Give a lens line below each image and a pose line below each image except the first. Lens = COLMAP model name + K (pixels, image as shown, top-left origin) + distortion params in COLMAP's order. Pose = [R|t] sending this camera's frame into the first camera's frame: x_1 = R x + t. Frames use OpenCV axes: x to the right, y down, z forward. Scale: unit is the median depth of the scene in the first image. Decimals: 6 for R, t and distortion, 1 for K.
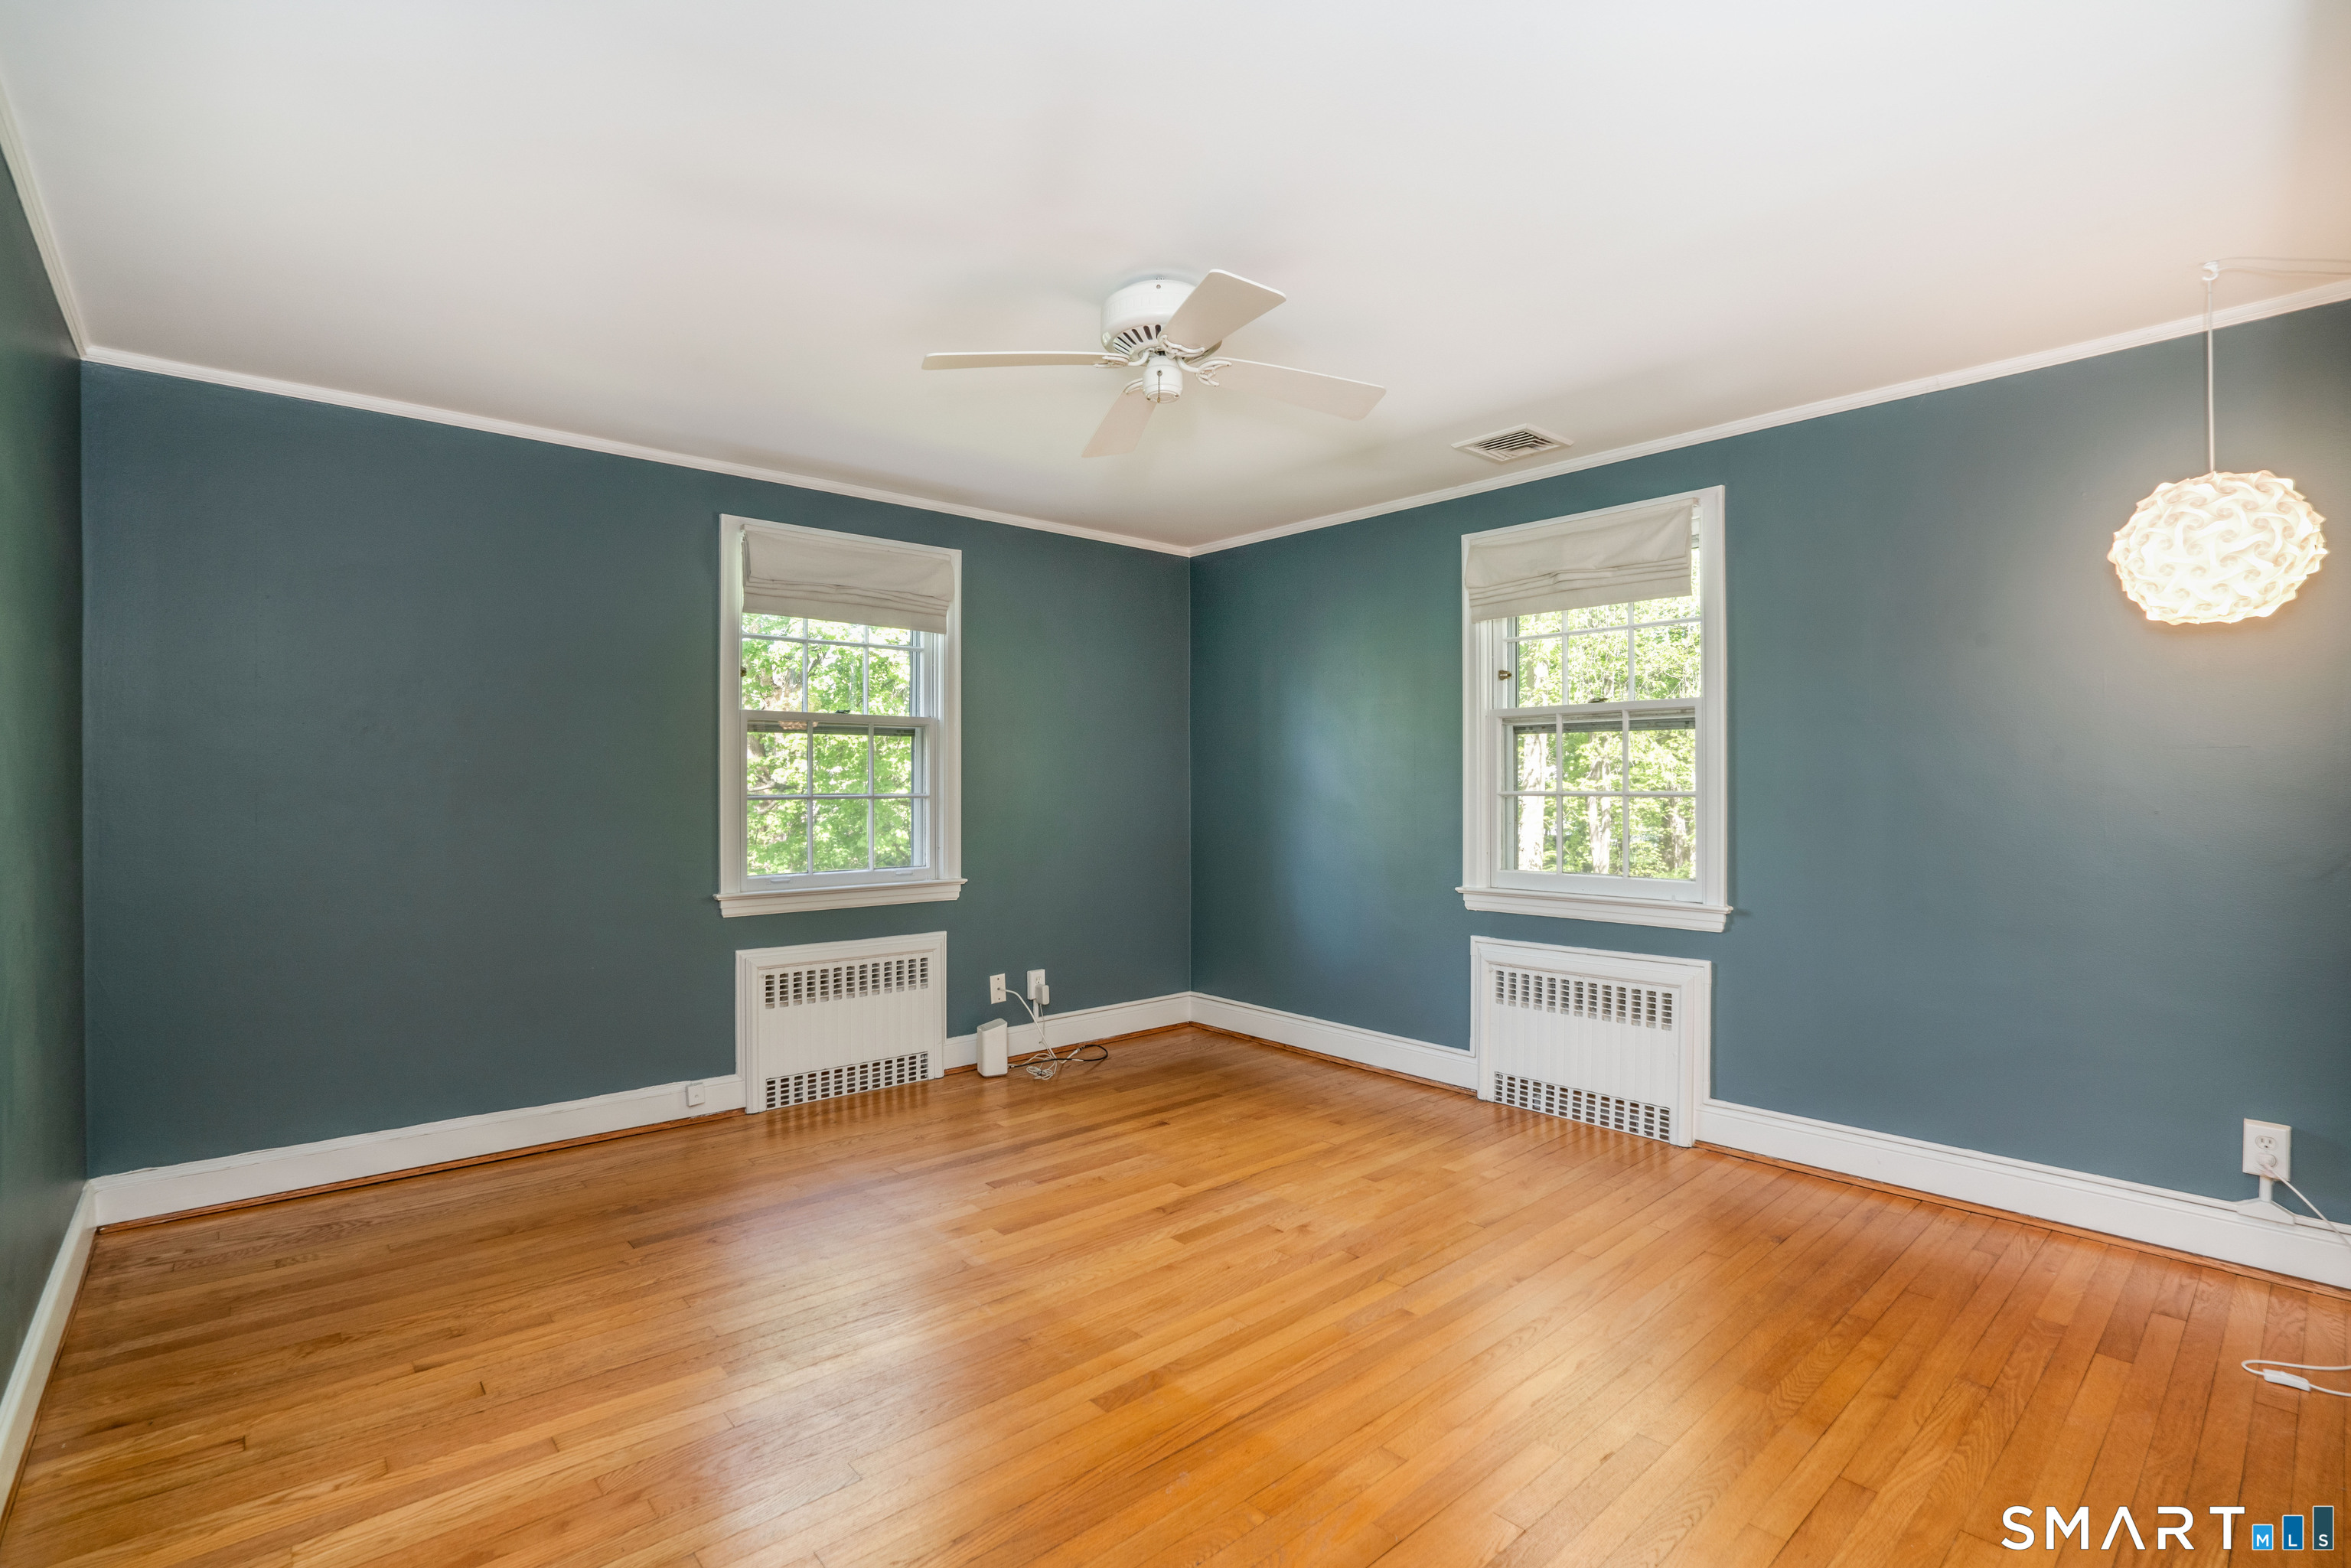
lens RADIAL K [[1118.3, 0, 1177.9], [0, 1118.3, 780.2], [0, 0, 1]] dist [-0.012030, 0.001750]
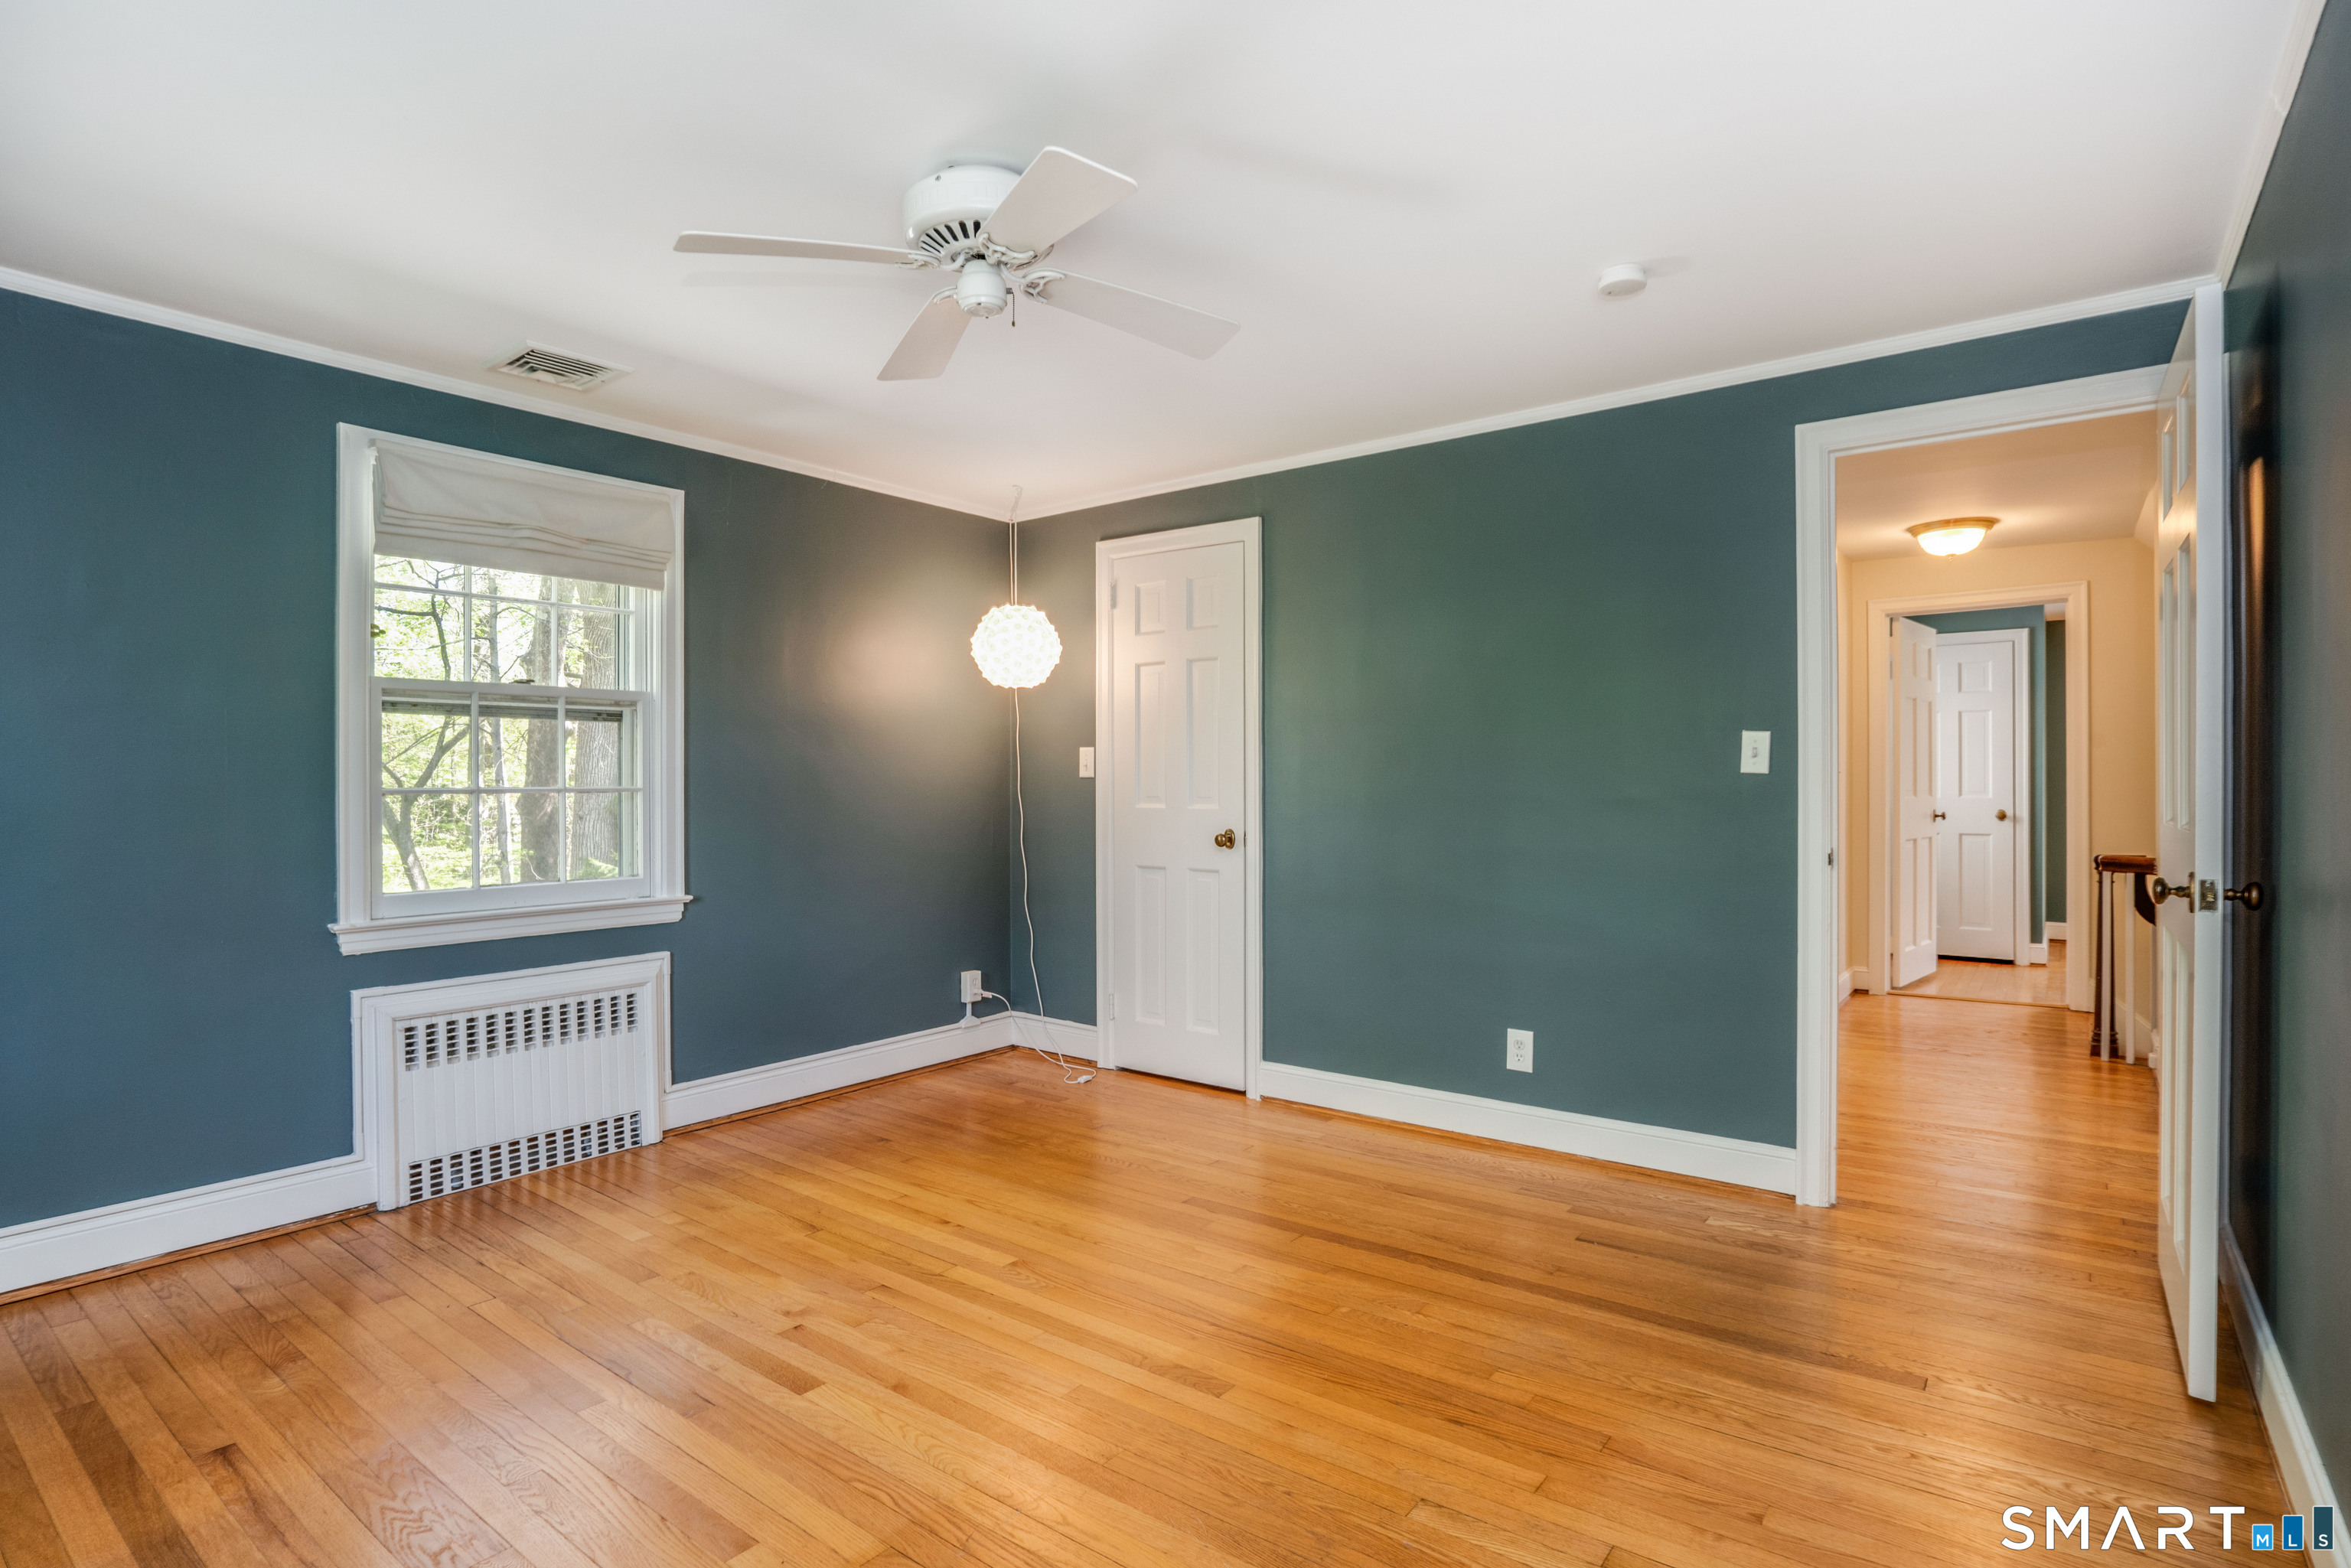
lens RADIAL K [[1118.3, 0, 1177.8], [0, 1118.3, 795.2], [0, 0, 1]] dist [-0.012030, 0.001750]
pose [[-0.168686, -0.003065, 0.985665, -0.605481], [-0.001983, 0.999994, 0.002770, 0.014192], [-0.985668, -0.001488, -0.168691, 0.703932]]
